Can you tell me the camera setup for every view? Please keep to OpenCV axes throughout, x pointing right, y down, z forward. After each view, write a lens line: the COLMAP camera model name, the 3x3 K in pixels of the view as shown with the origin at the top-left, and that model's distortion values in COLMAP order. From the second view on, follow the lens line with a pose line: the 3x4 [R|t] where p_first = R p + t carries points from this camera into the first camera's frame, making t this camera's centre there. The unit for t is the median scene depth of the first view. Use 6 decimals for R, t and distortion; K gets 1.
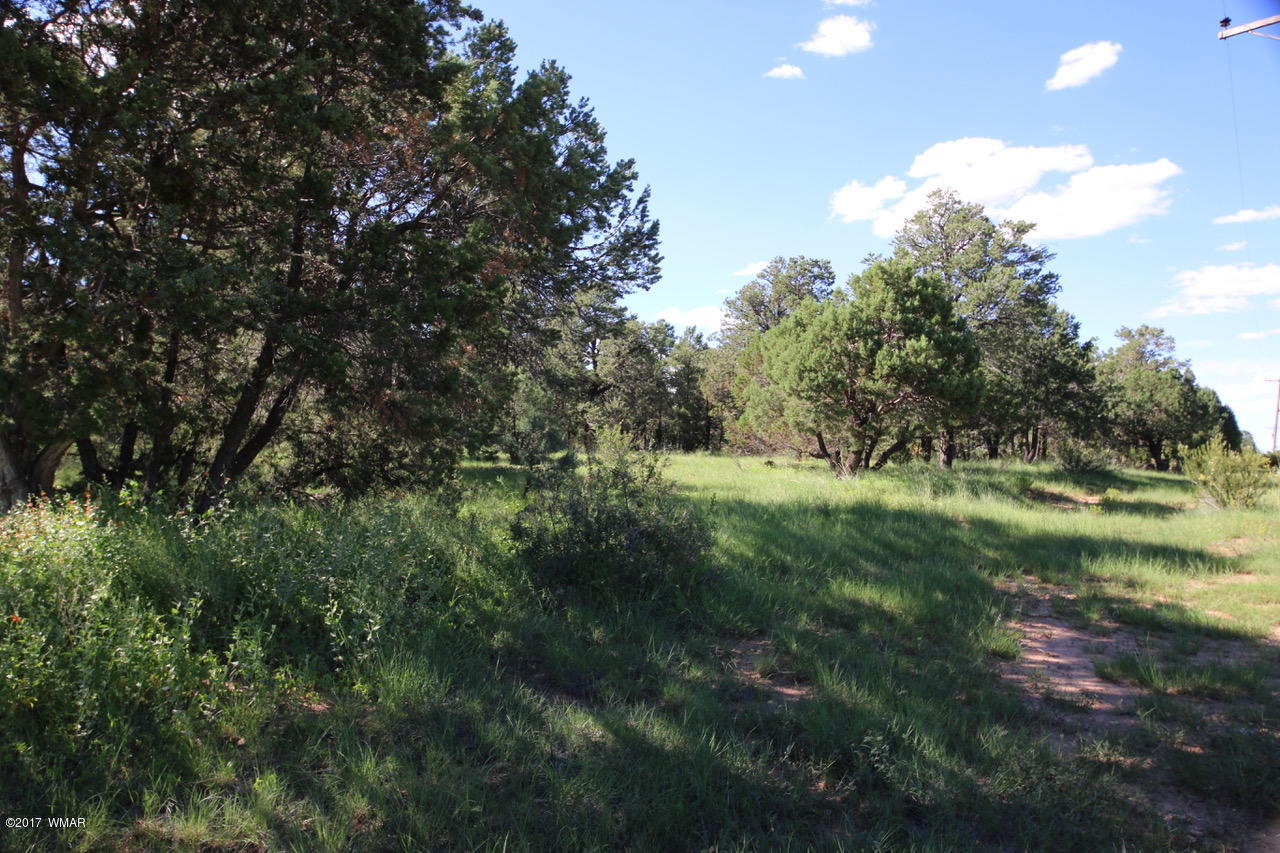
lens RADIAL K [[933.2, 0, 639.8], [0, 933.2, 434.8], [0, 0, 1]] dist [0.068525, 0.001567]
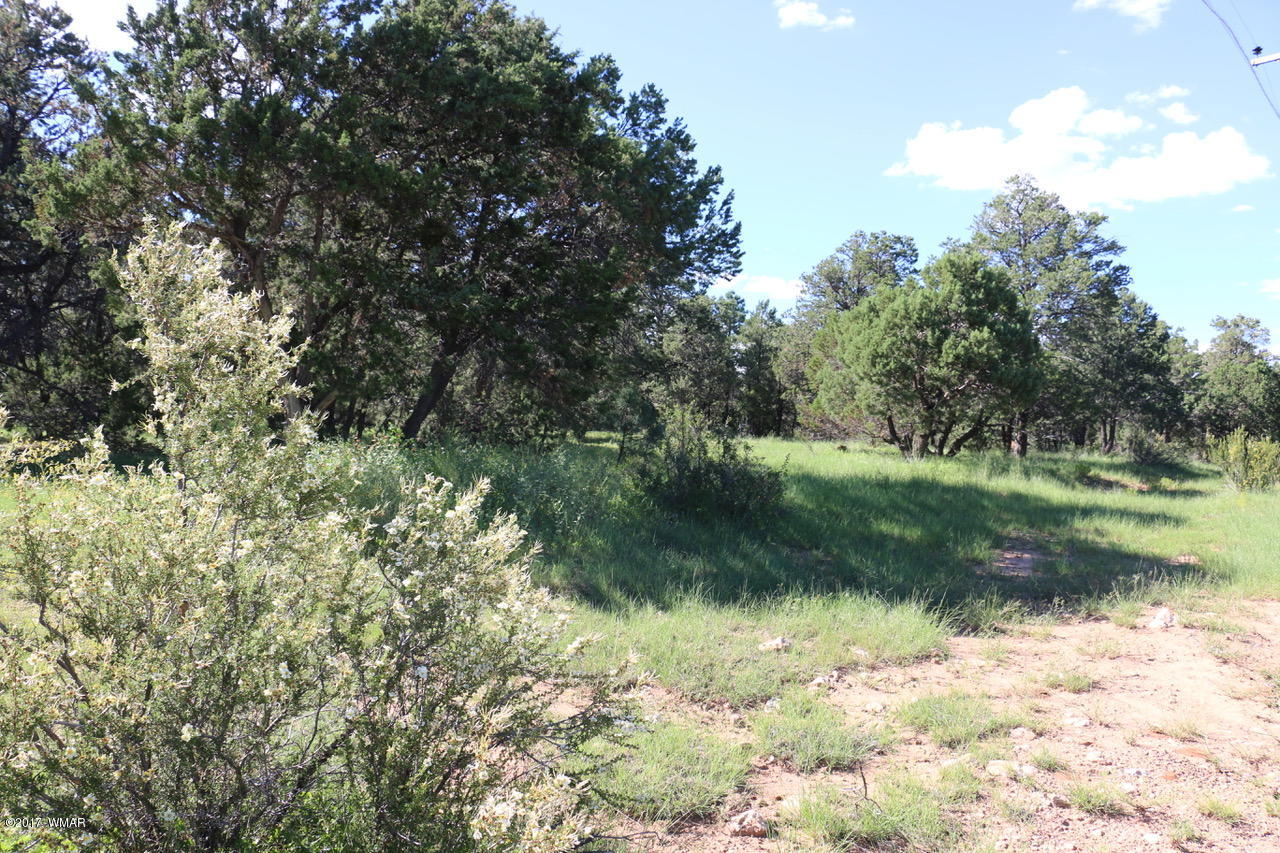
lens RADIAL K [[1068.4, 0, 636.2], [0, 1068.4, 421.5], [0, 0, 1]] dist [-0.108603, -0.000672]
pose [[0.997863, 0.025174, -0.060301, -0.011334], [-0.024999, 0.999681, 0.003657, 0.004323], [0.060374, -0.002142, 0.998174, -0.138602]]
